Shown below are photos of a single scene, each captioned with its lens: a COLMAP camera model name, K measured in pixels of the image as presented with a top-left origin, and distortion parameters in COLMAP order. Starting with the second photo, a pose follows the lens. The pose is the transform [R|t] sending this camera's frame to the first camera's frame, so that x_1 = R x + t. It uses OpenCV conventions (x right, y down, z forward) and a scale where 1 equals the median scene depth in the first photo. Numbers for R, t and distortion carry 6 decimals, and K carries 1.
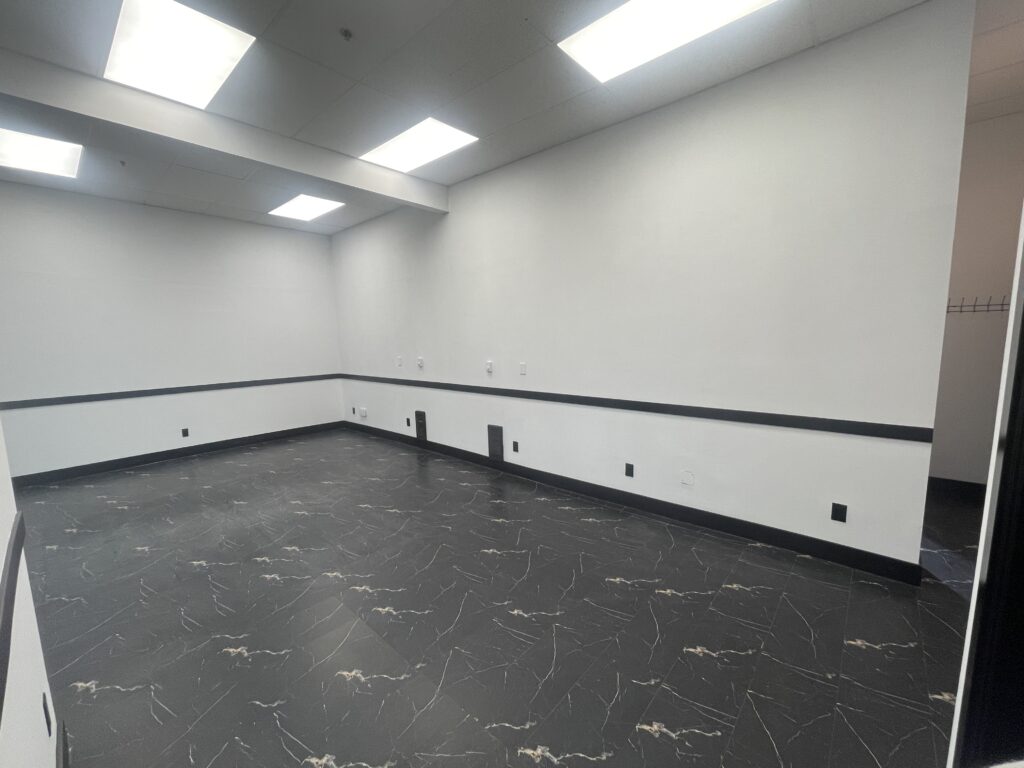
lens RADIAL K [[414.3, 0, 510.7], [0, 414.3, 385.8], [0, 0, 1]] dist [0.003711, 0.000671]
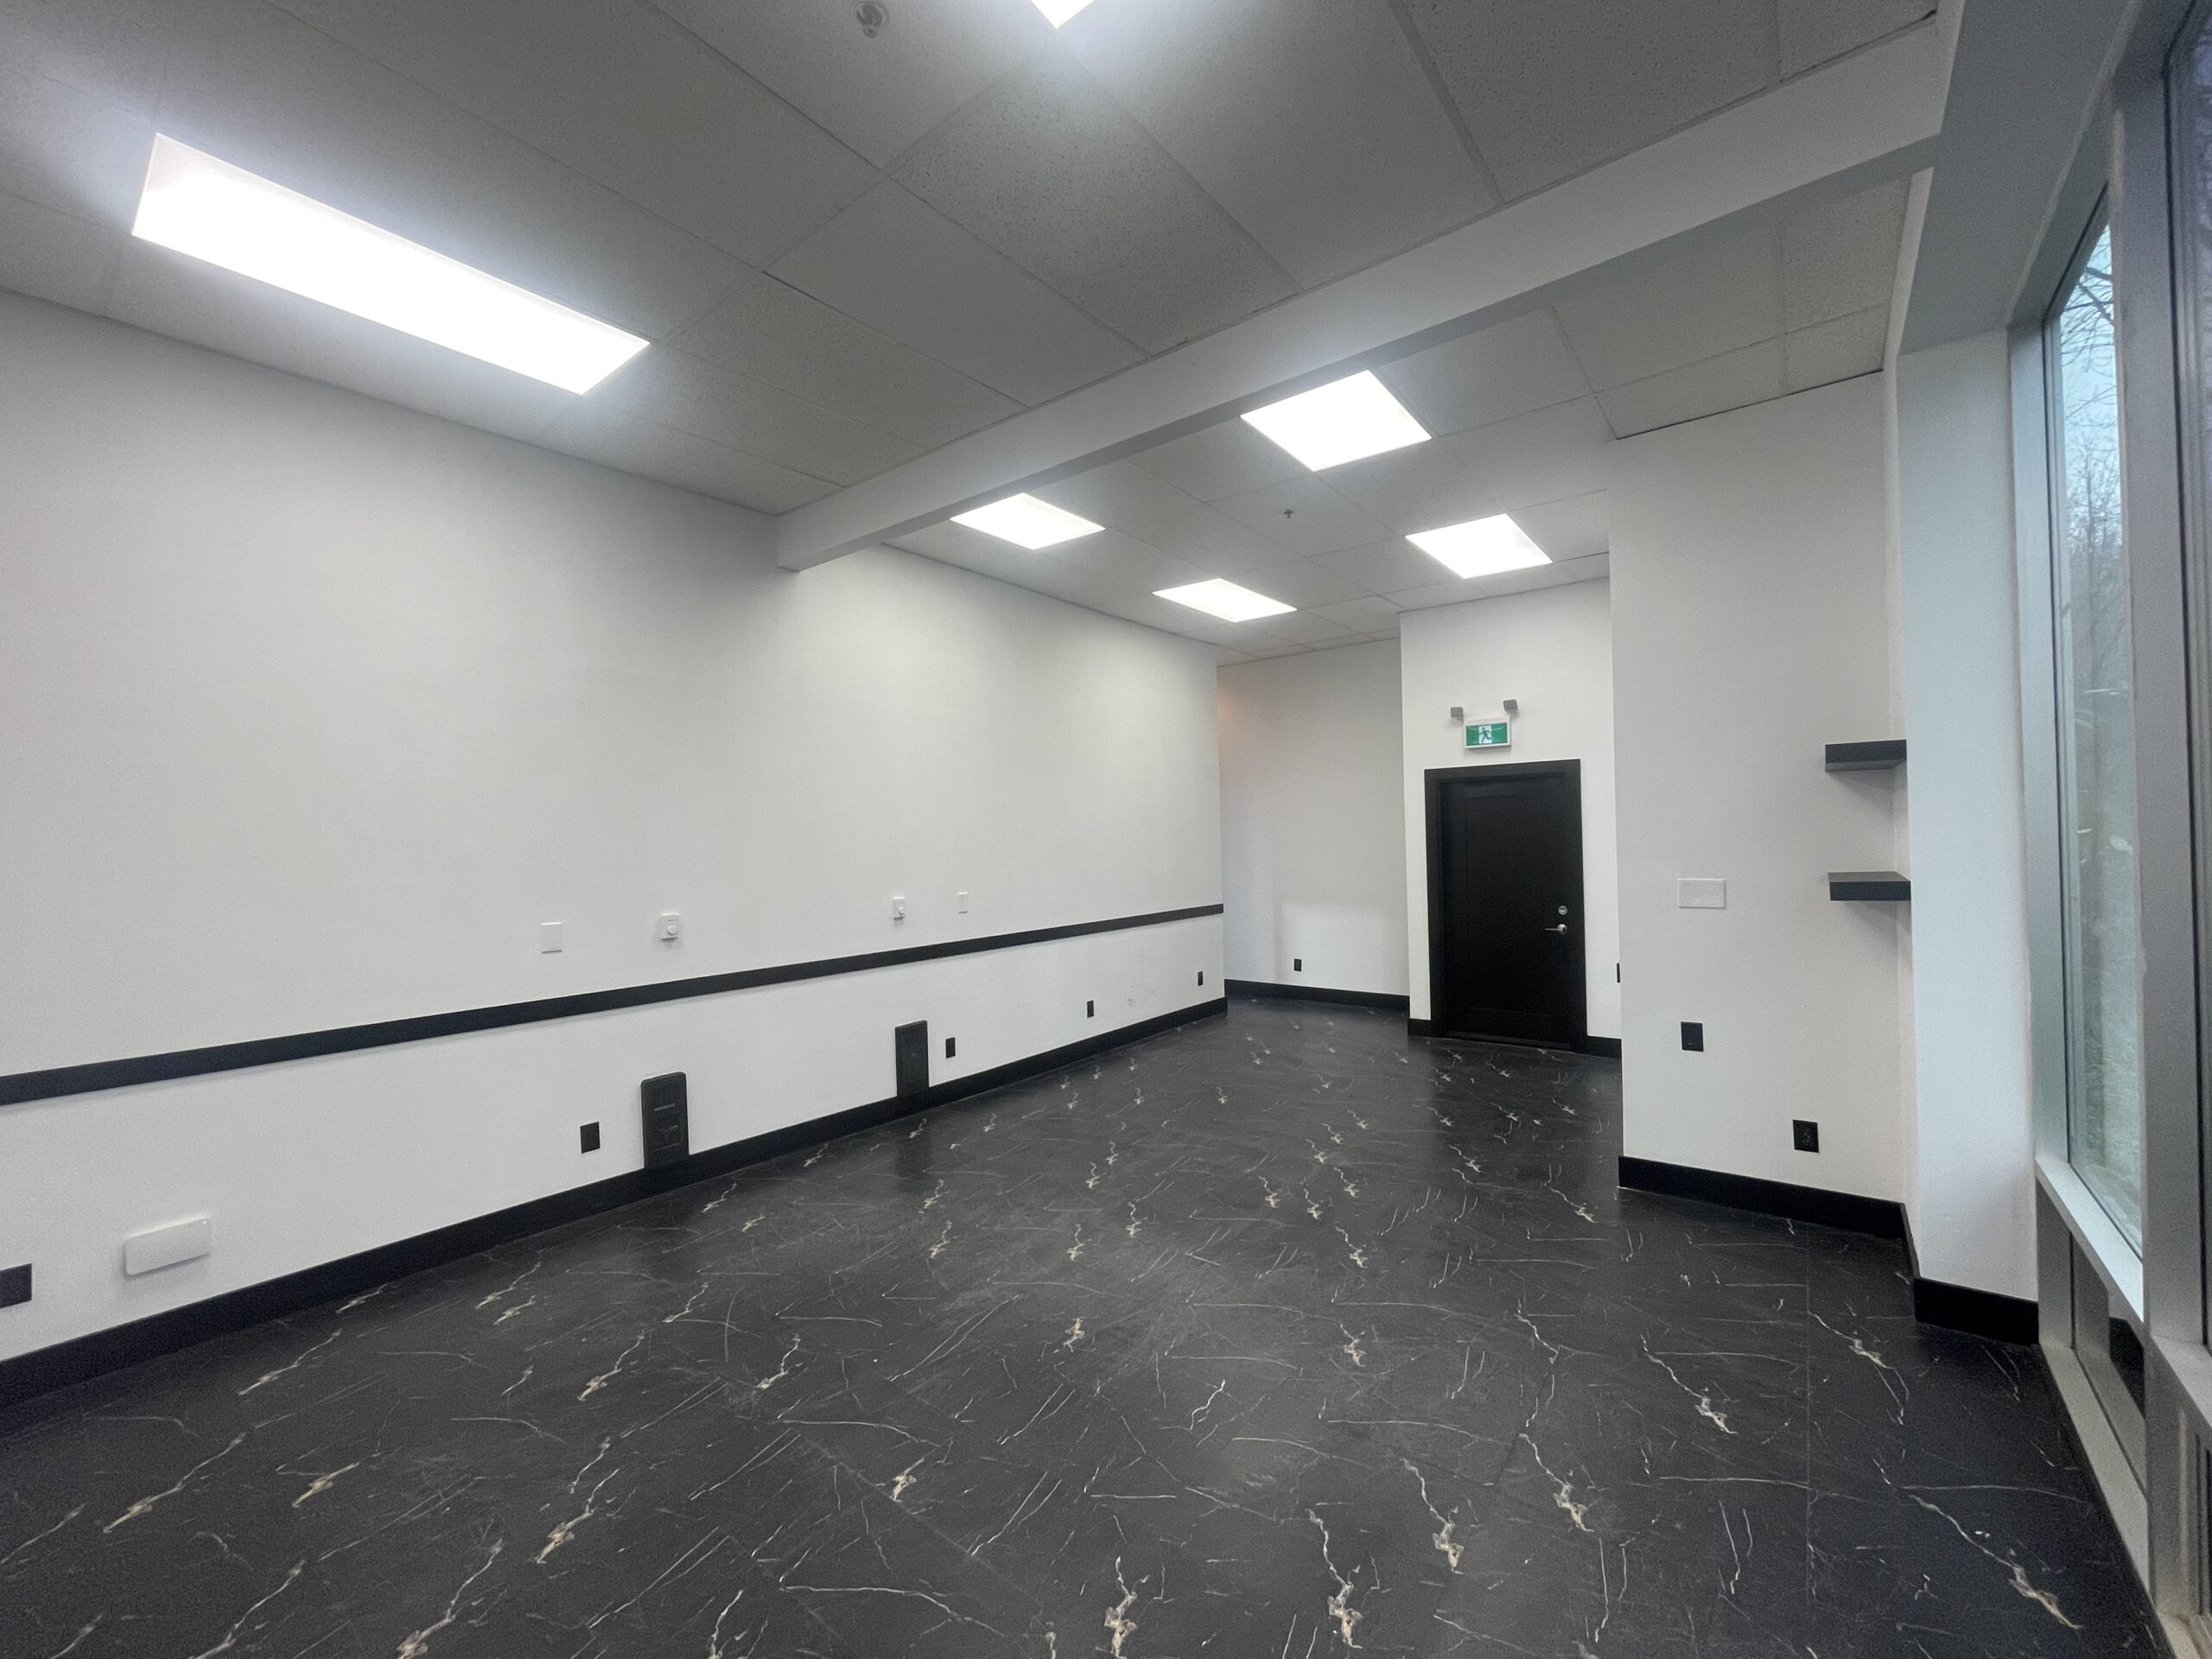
lens RADIAL K [[895.0, 0, 1102.3], [0, 895.0, 833.0], [0, 0, 1]] dist [0.003711, 0.000671]
pose [[-0.064525, 0.031799, 0.997409, -1.255592], [0.144414, 0.989268, -0.022197, -0.083106], [-0.987411, 0.142608, -0.068425, 0.885262]]
